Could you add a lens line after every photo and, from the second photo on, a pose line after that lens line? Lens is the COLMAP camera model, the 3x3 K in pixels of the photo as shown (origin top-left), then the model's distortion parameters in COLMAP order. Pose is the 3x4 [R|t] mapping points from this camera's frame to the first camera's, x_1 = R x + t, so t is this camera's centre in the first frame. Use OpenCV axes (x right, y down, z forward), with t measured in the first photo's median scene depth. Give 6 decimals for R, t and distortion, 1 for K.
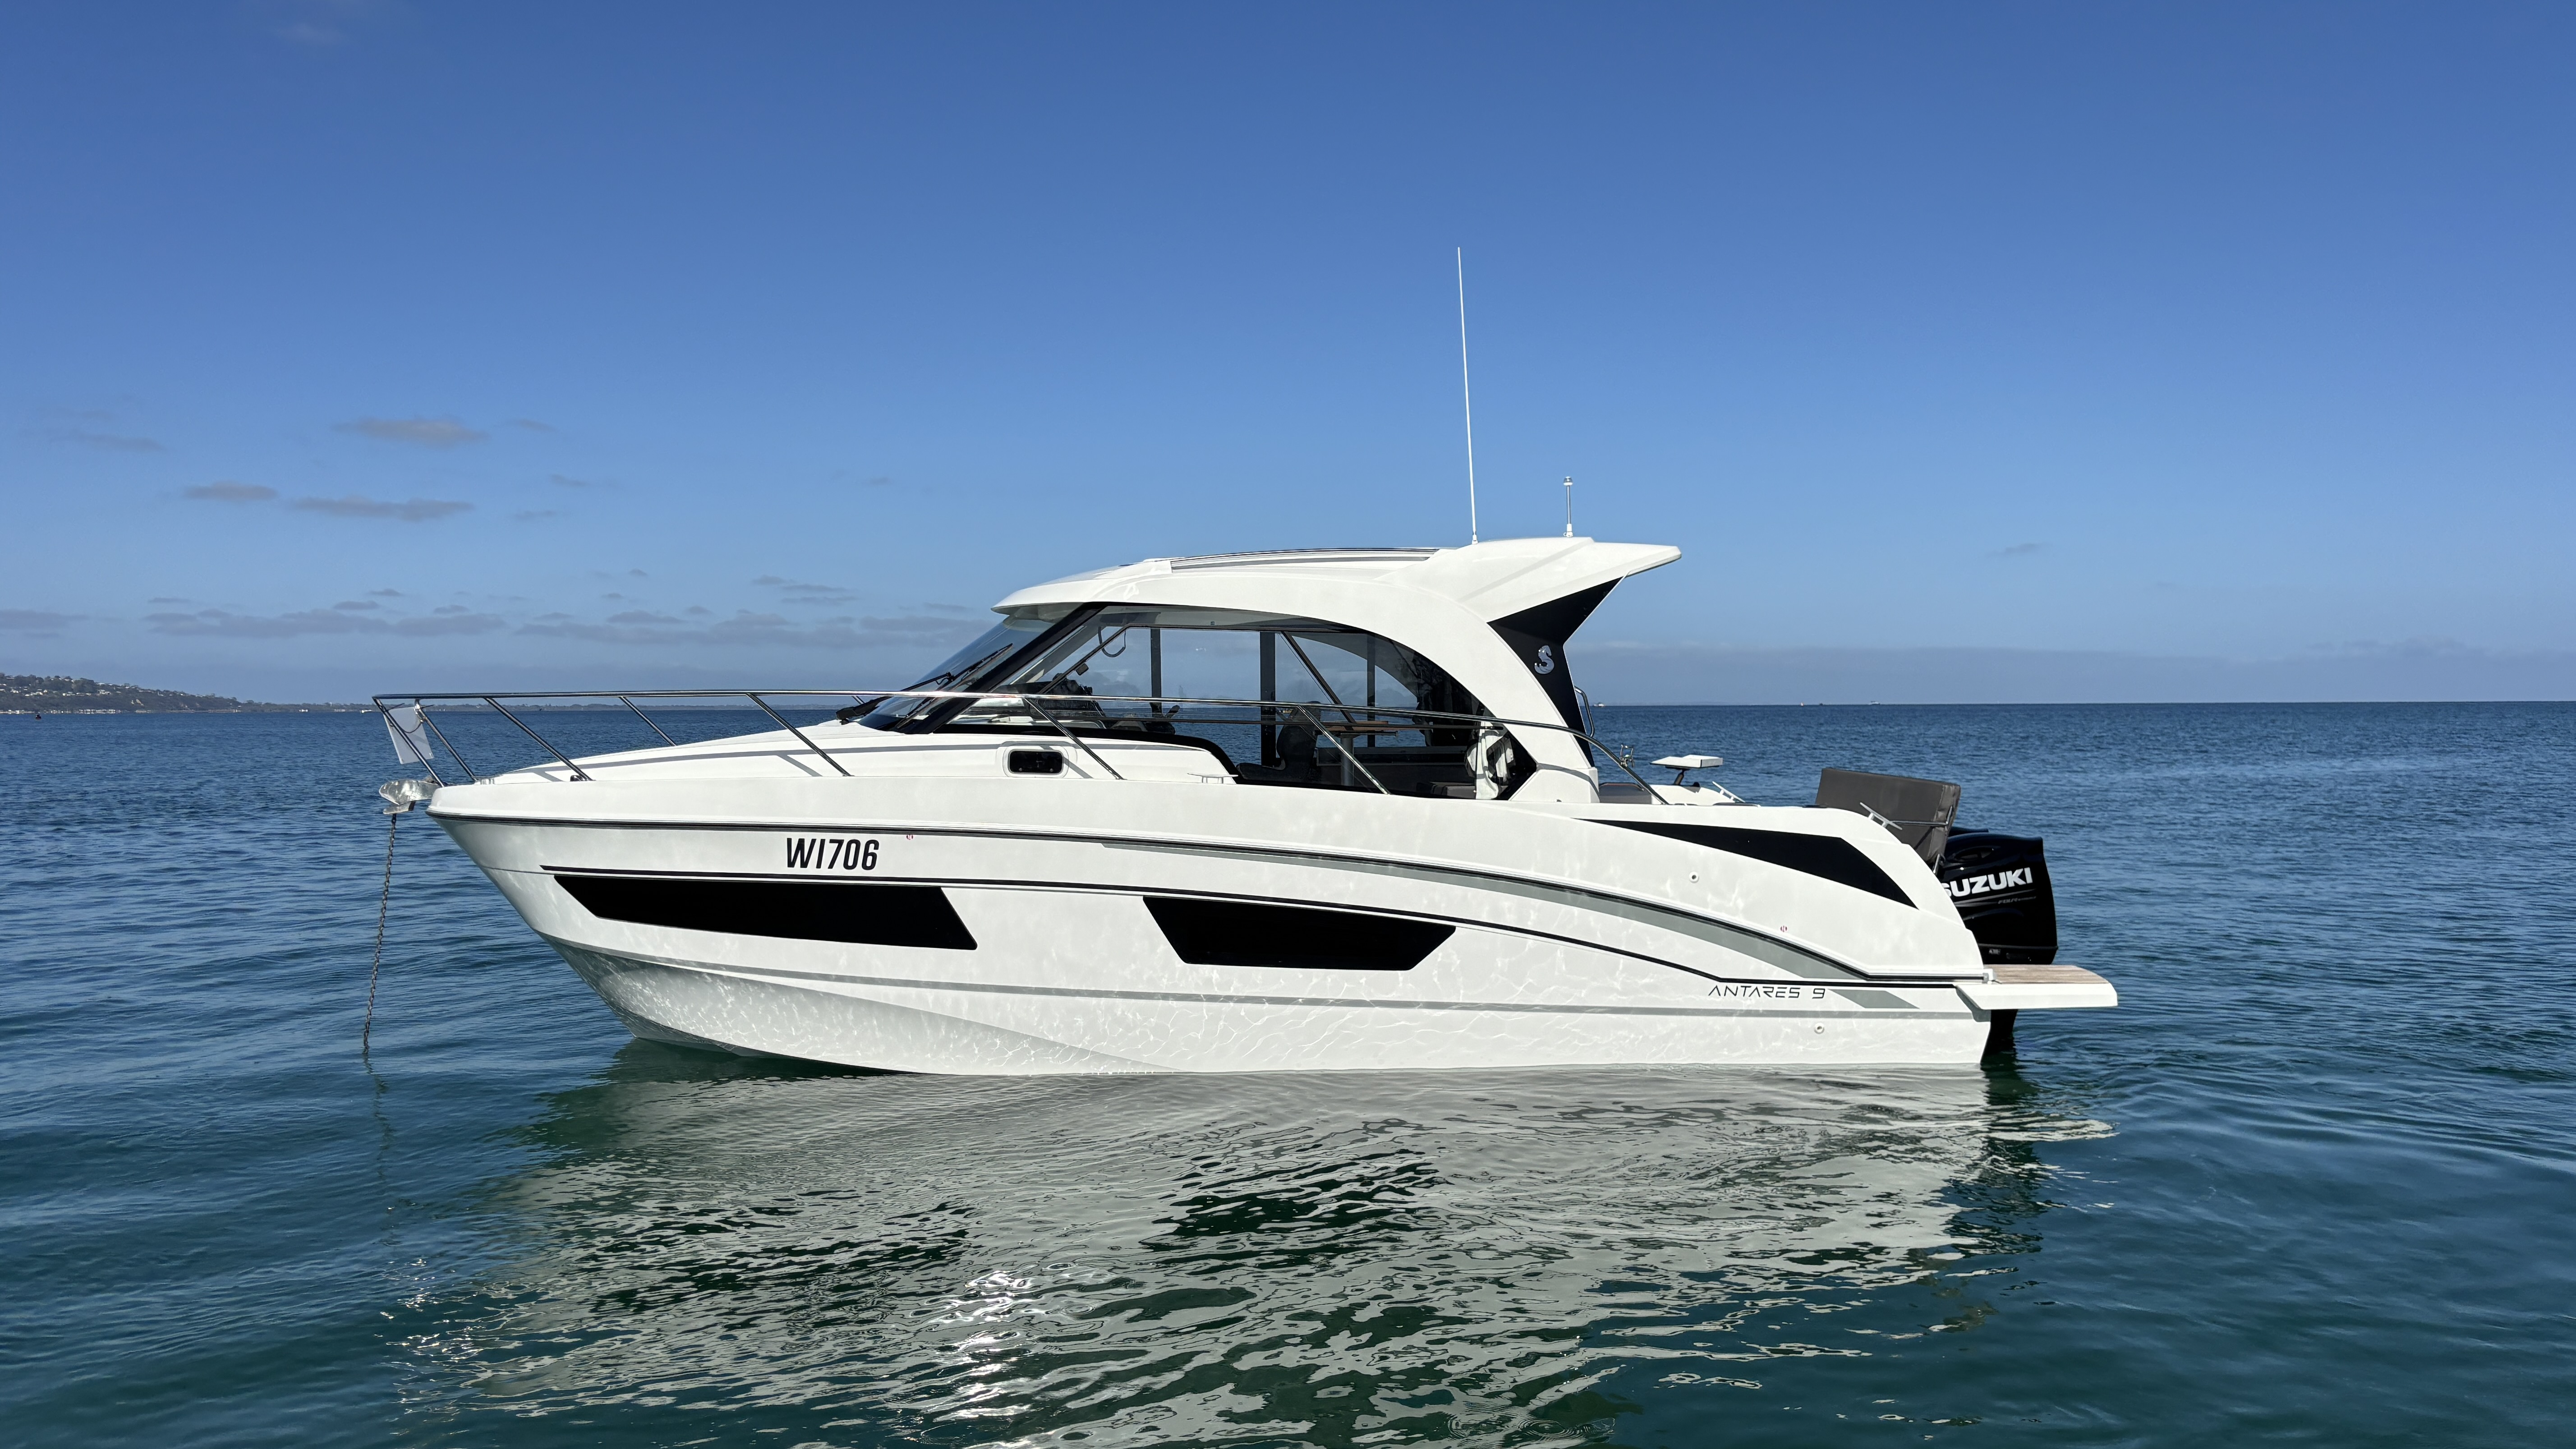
lens RADIAL K [[2025.2, 0, 1286.3], [0, 2025.2, 694.1], [0, 0, 1]] dist [0.204054, -0.552025]
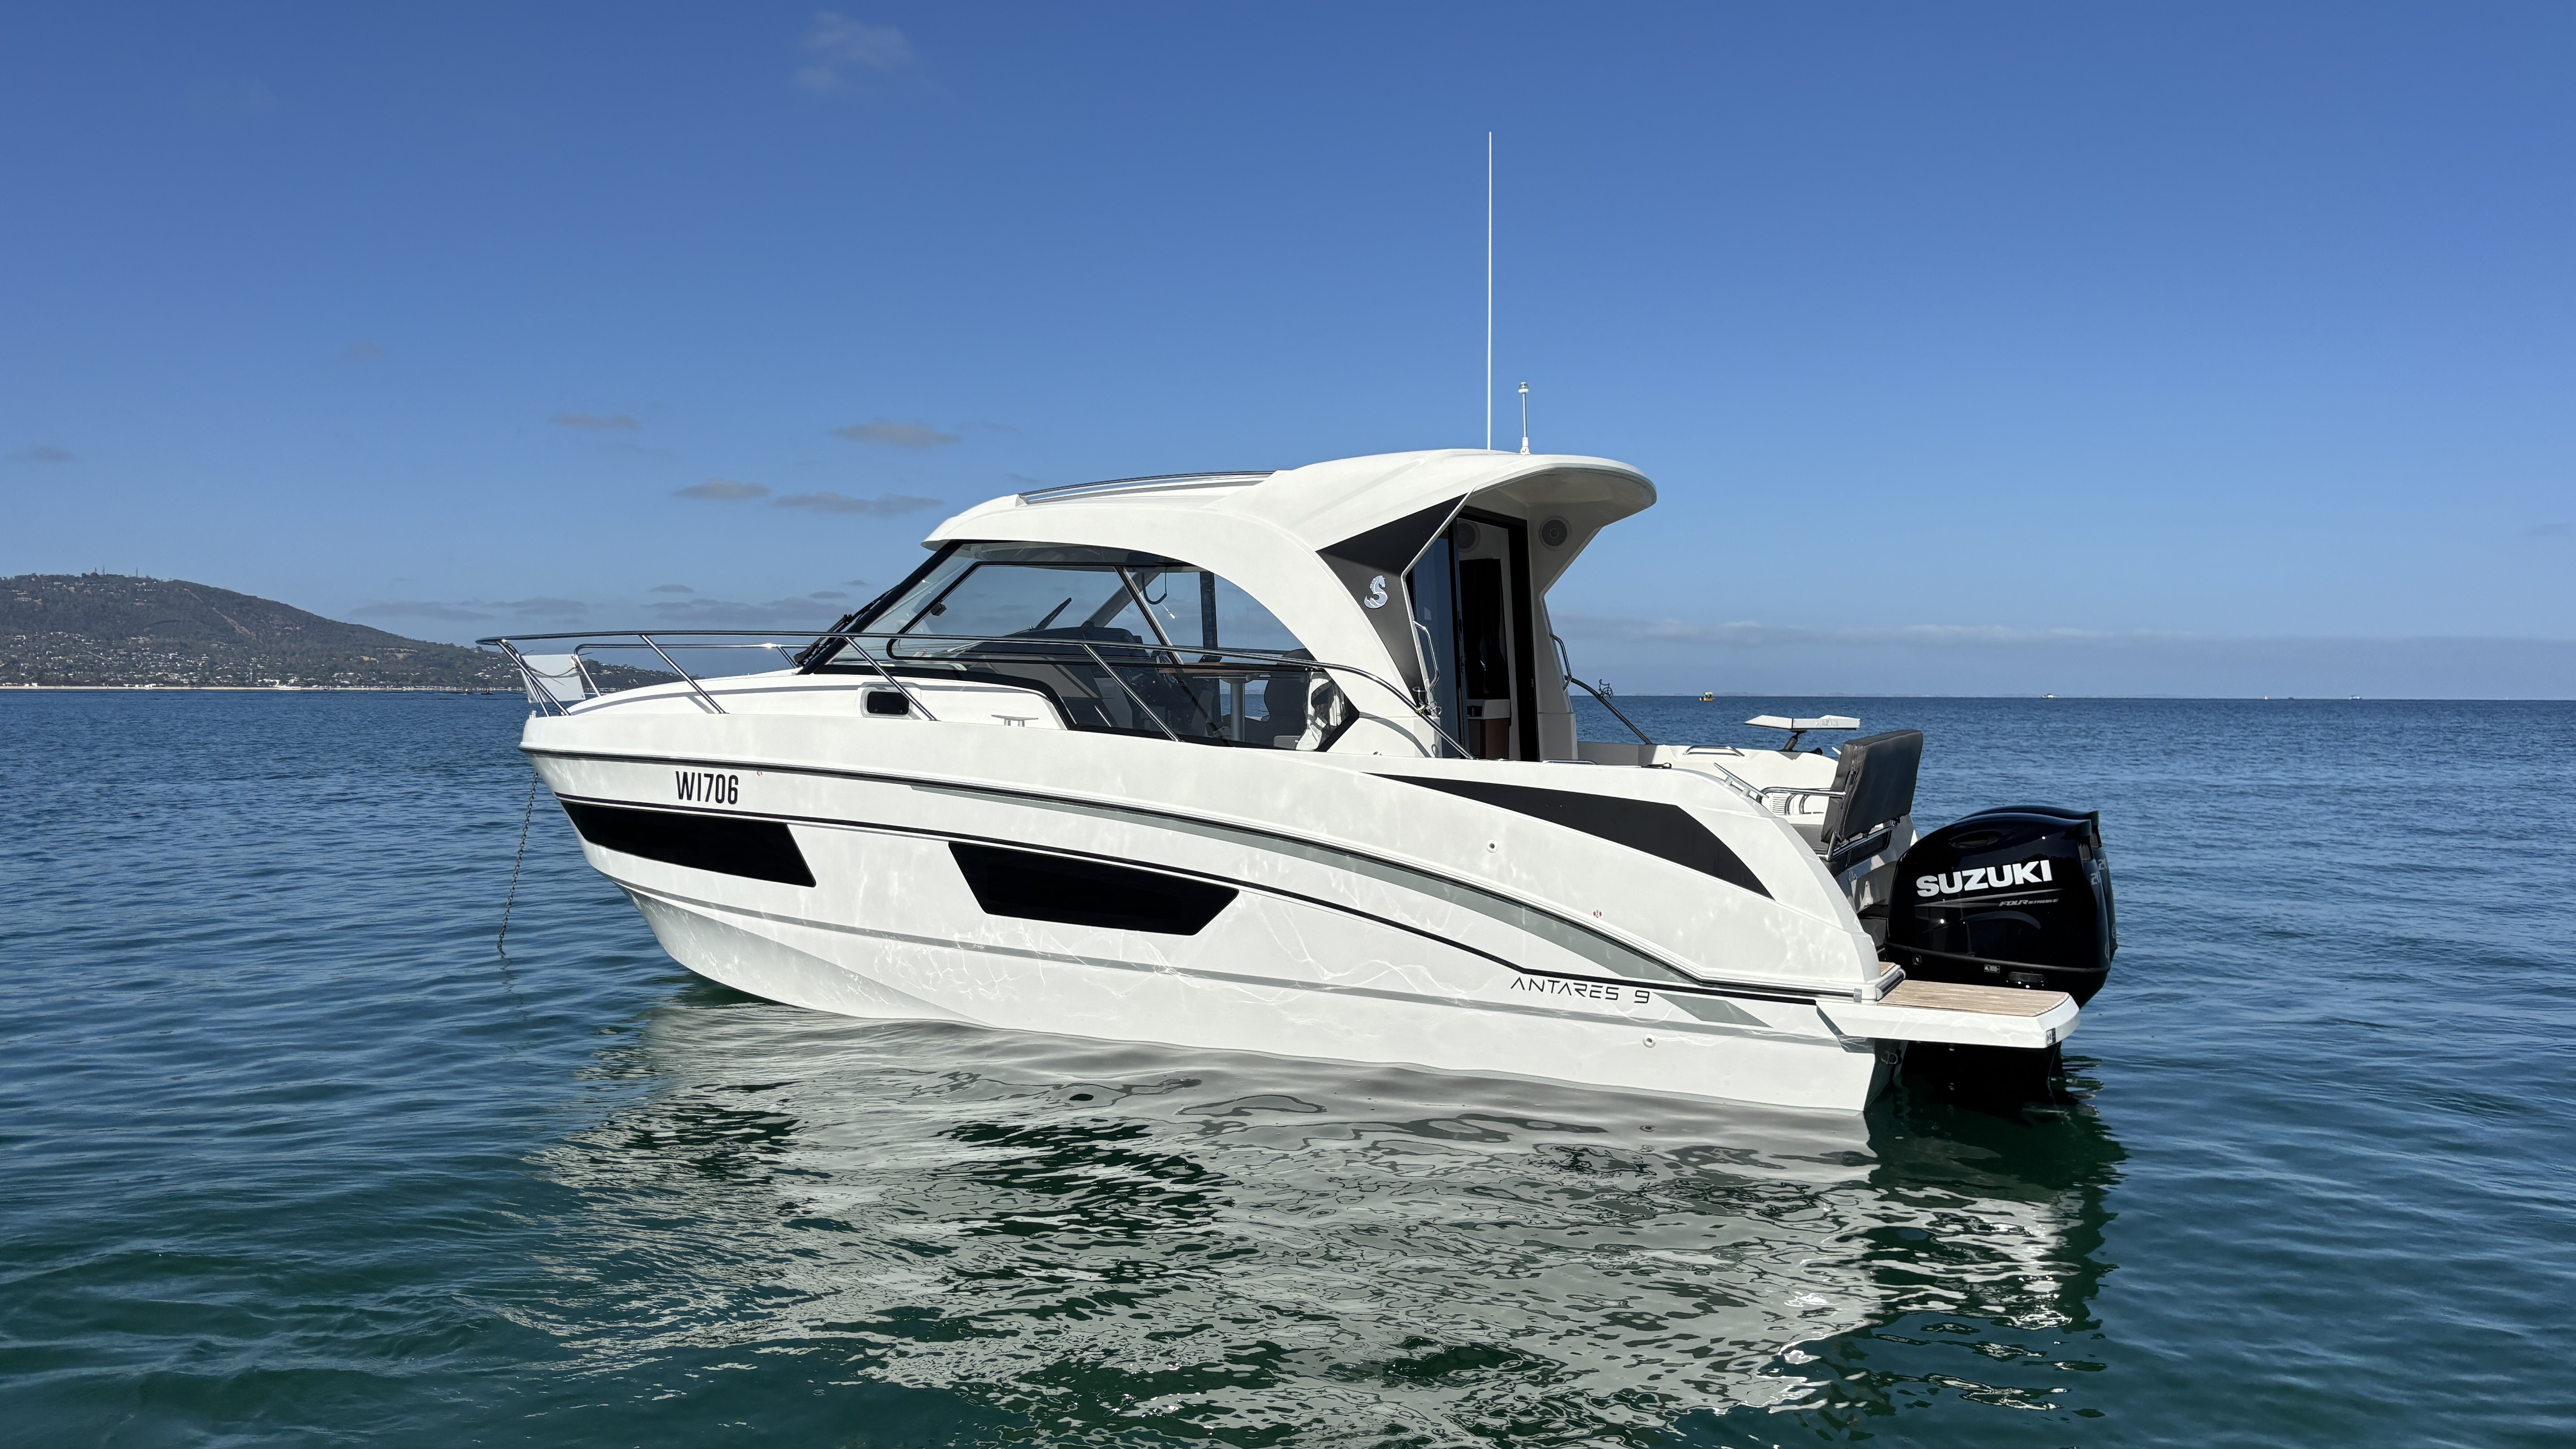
lens RADIAL K [[2025.2, 0, 1286.3], [0, 2025.2, 694.1], [0, 0, 1]] dist [0.204054, -0.552025]
pose [[0.864851, 0.006051, -0.501992, 0.542909], [-0.003848, 0.999978, 0.005424, 0.022832], [0.502013, -0.002759, 0.864855, 0.235170]]
